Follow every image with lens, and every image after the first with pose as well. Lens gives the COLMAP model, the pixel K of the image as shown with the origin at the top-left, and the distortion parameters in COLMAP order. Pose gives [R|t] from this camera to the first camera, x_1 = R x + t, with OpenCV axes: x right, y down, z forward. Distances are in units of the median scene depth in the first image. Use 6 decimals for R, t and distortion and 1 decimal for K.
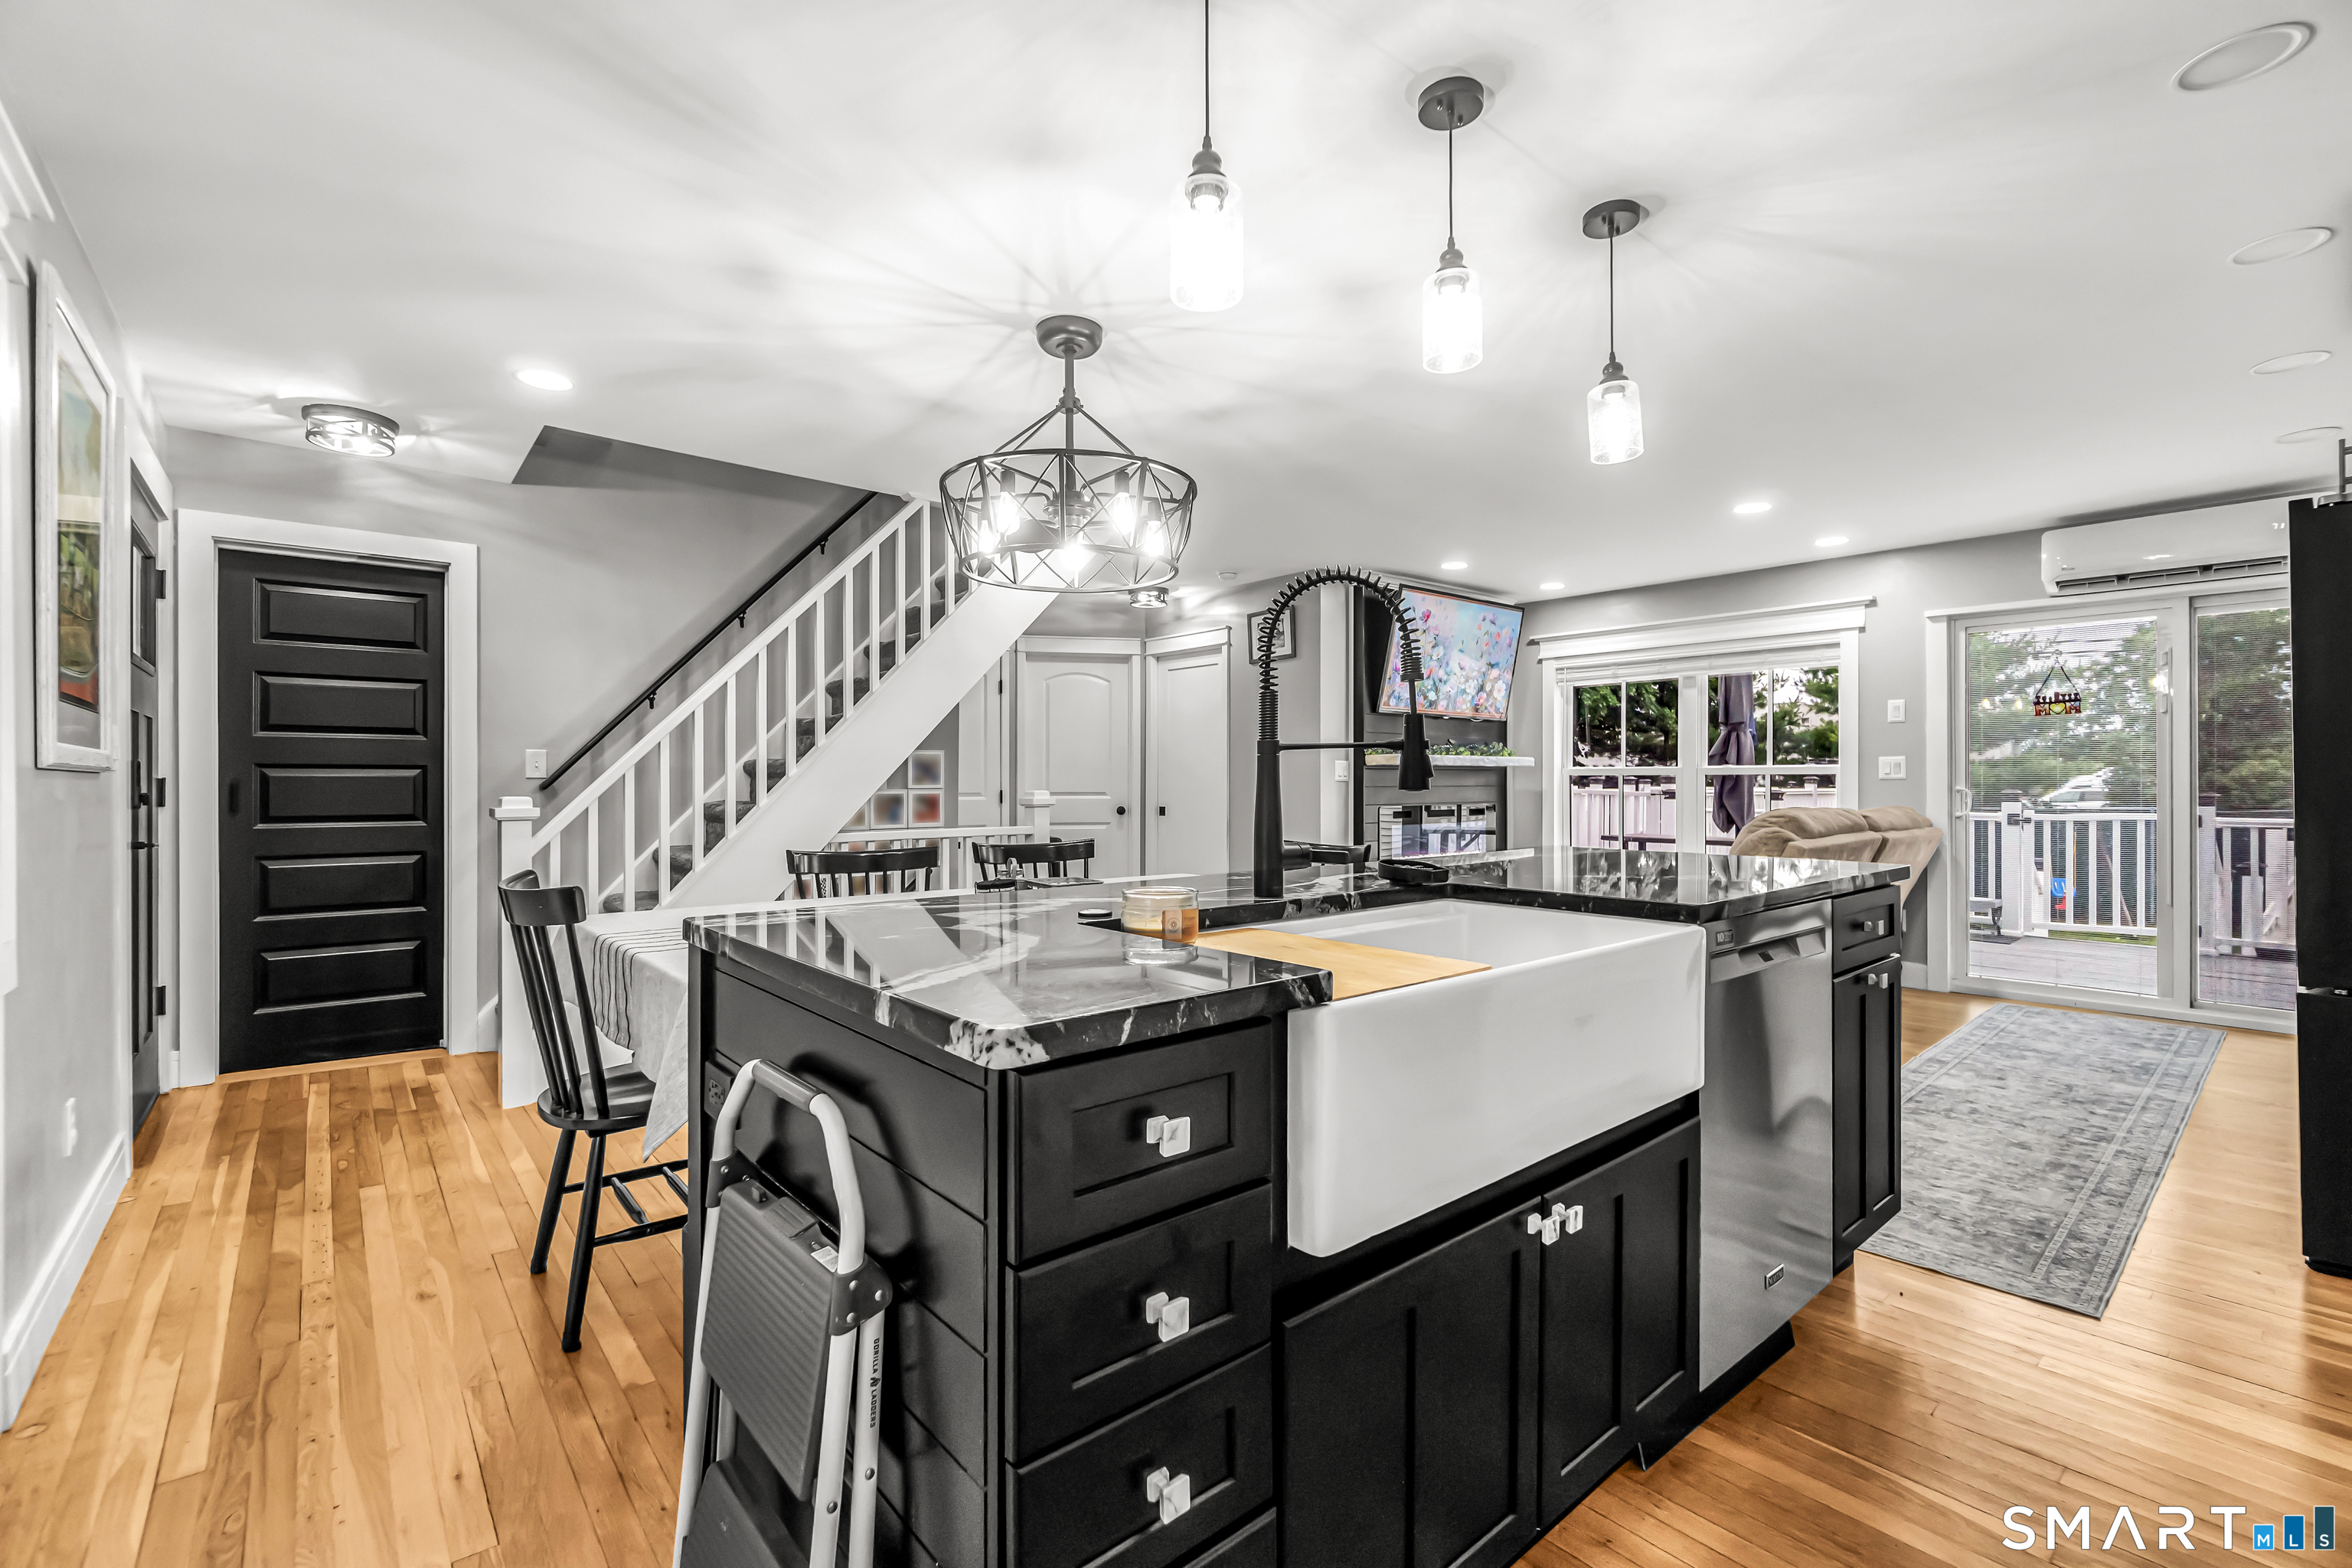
lens RADIAL K [[1015.7, 0, 1163.3], [0, 1015.7, 783.6], [0, 0, 1]] dist [-0.003918, -0.000439]
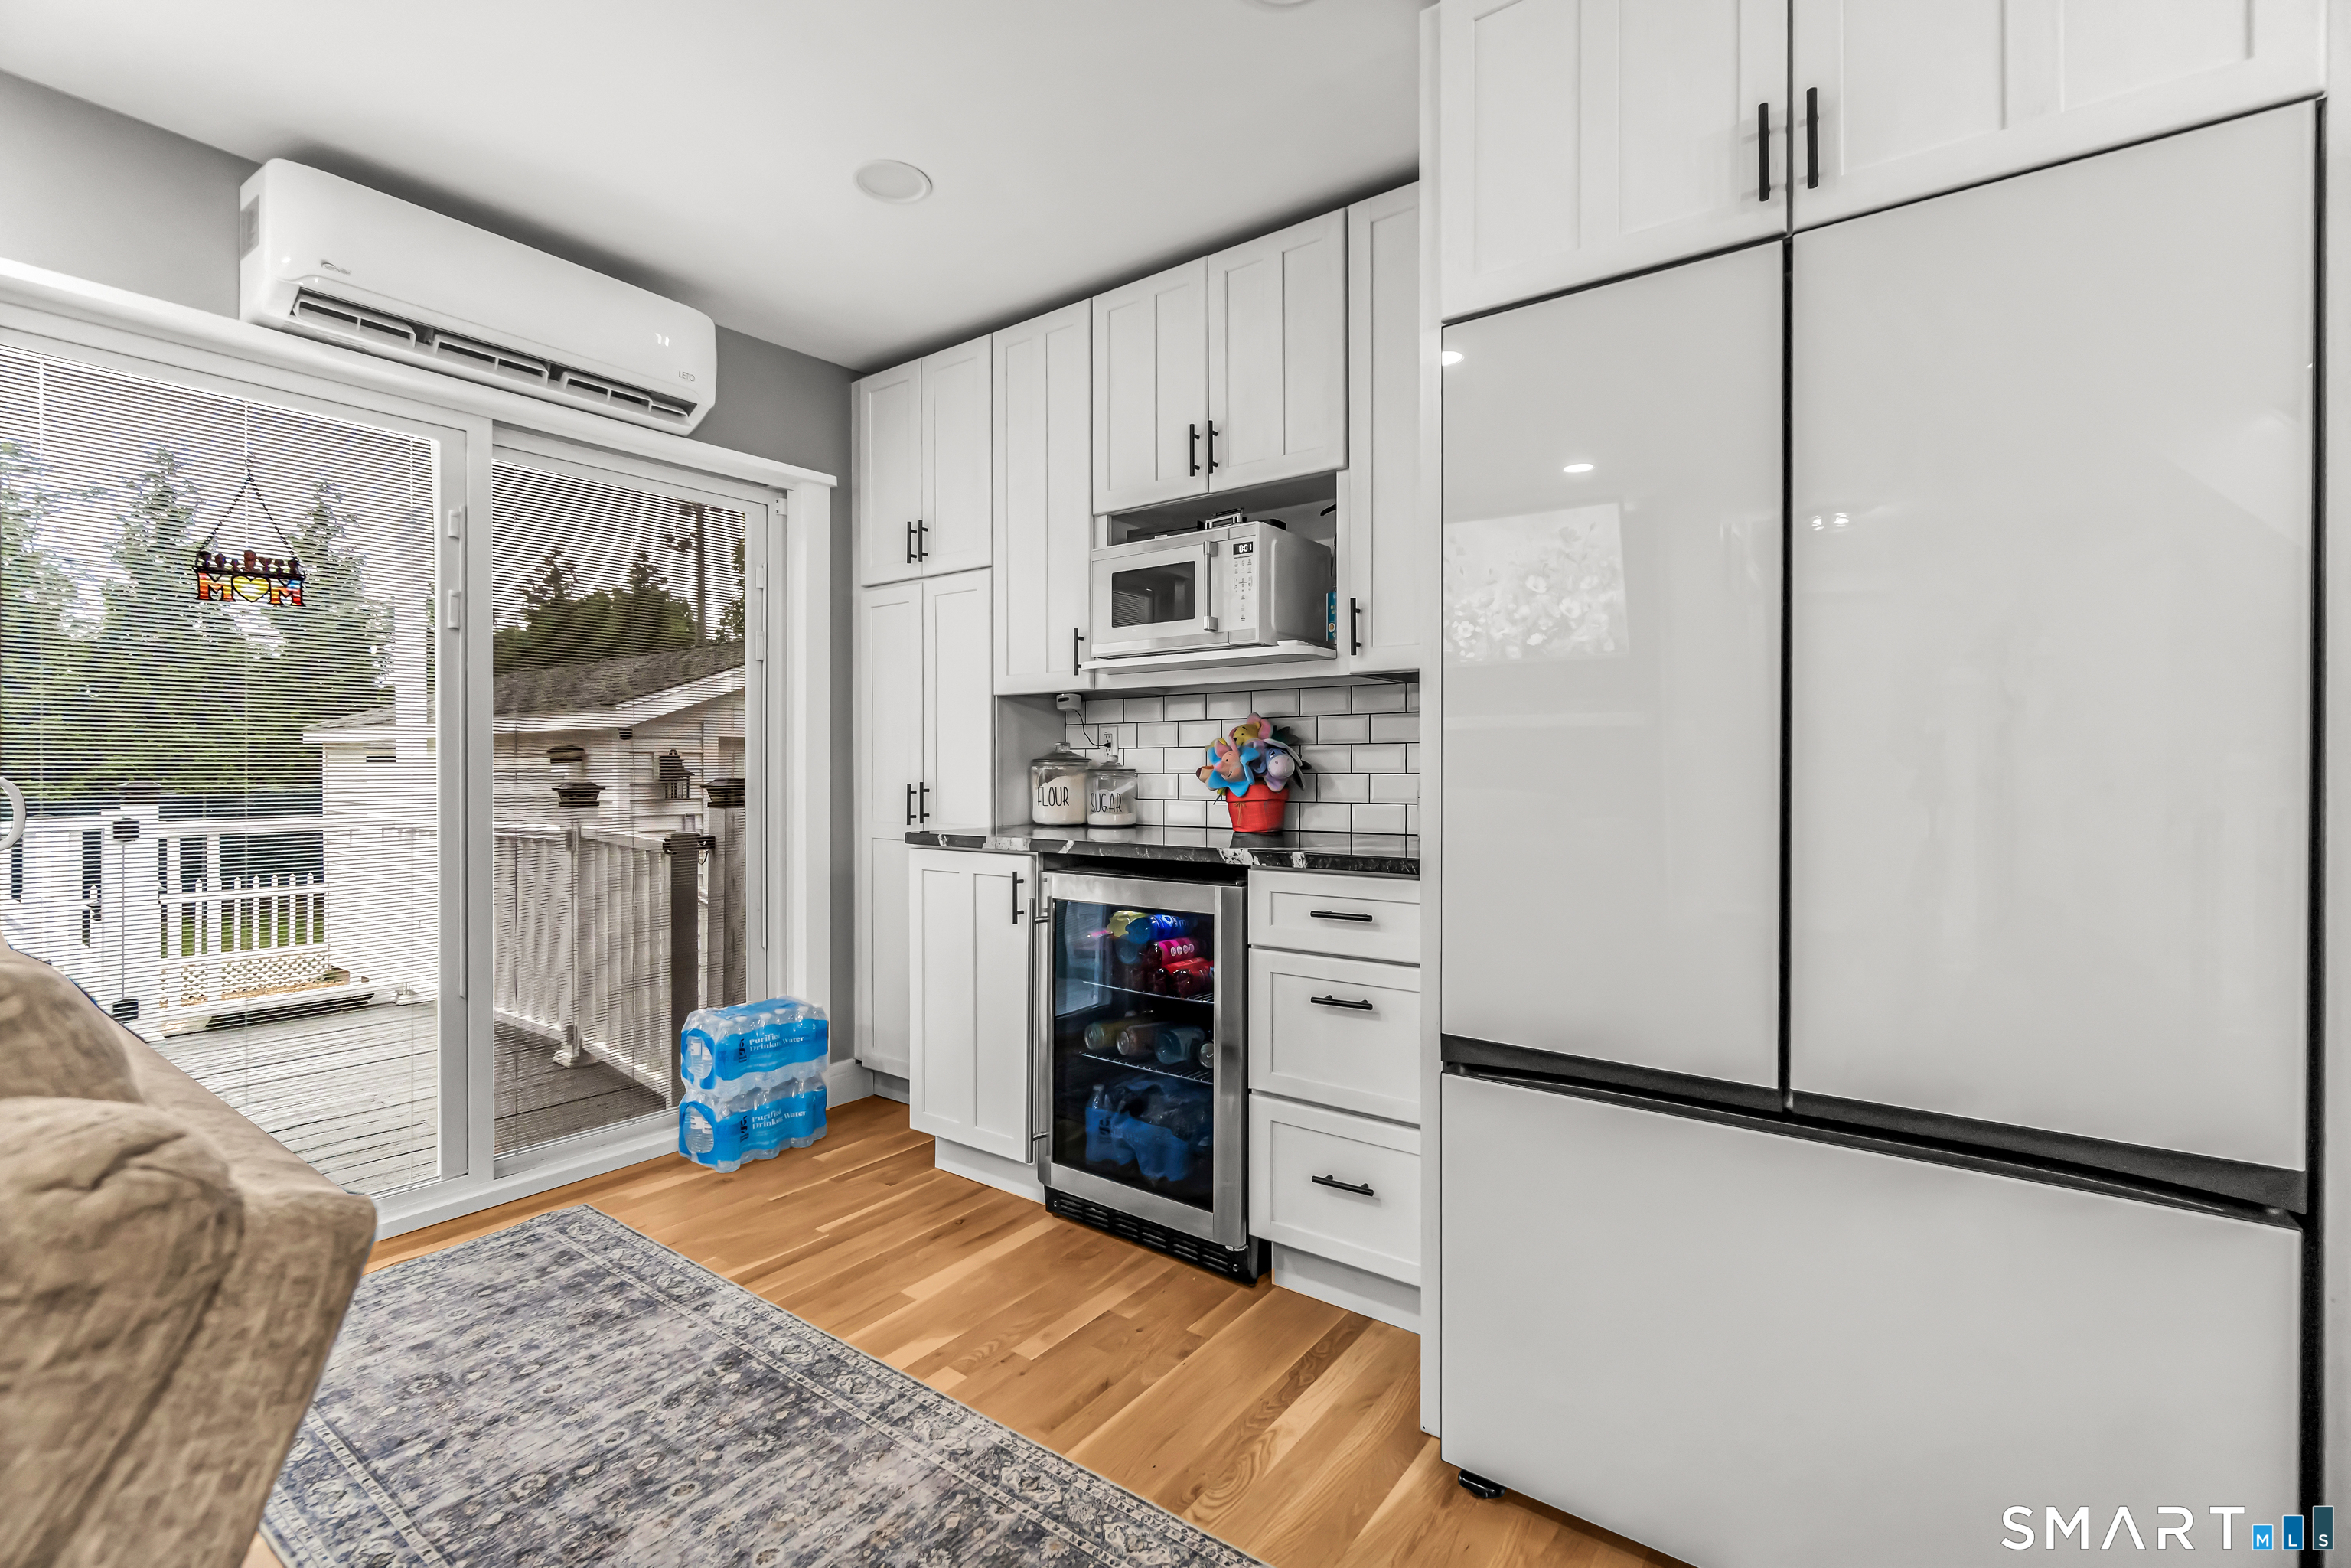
lens RADIAL K [[1032.7, 0, 1146.4], [0, 1032.7, 749.2], [0, 0, 1]] dist [0.019709, -0.000088]
pose [[-0.210994, 0.020124, 0.977280, 0.332902], [0.001000, 0.999792, -0.020371, 0.003356], [-0.977487, -0.003321, -0.210970, 0.655060]]
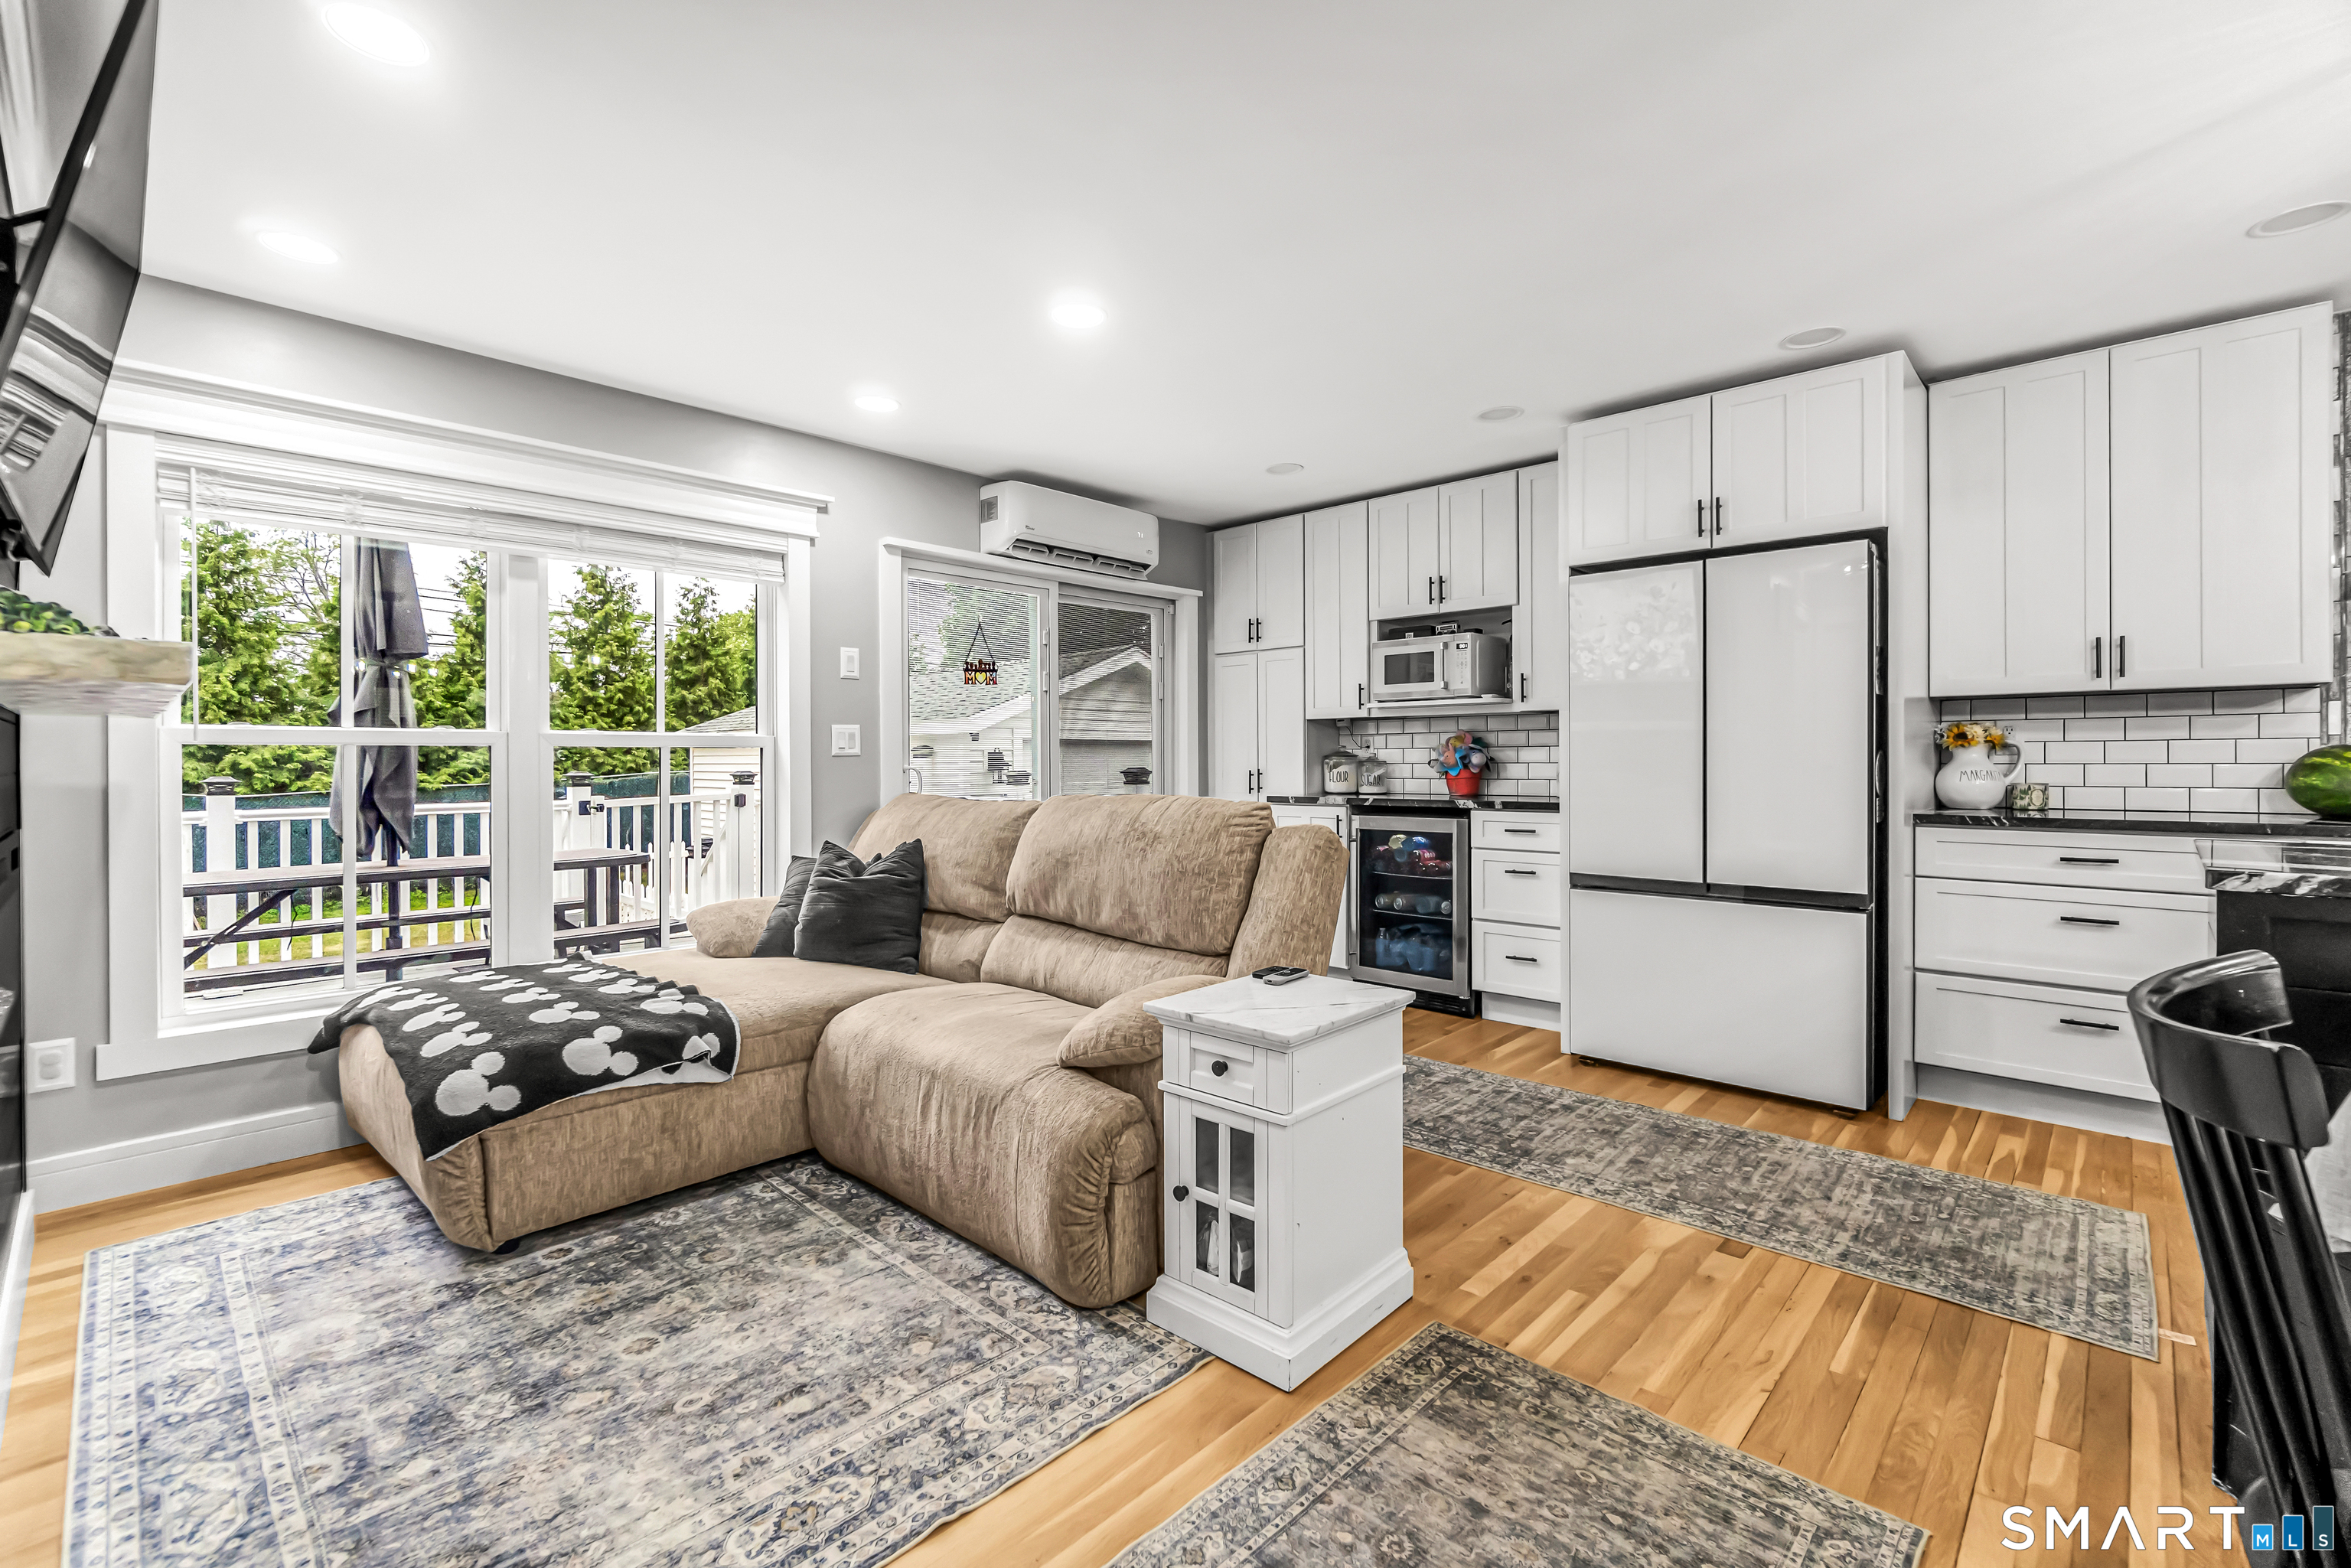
lens RADIAL K [[1003.1, 0, 1171.5], [0, 1003.1, 757.5], [0, 0, 1]] dist [-0.001480, -0.000085]
pose [[-0.122102, 0.003271, 0.992512, -0.028681], [0.007210, 0.999971, -0.002409, 0.000436], [-0.992491, 0.006862, -0.122122, 0.856987]]
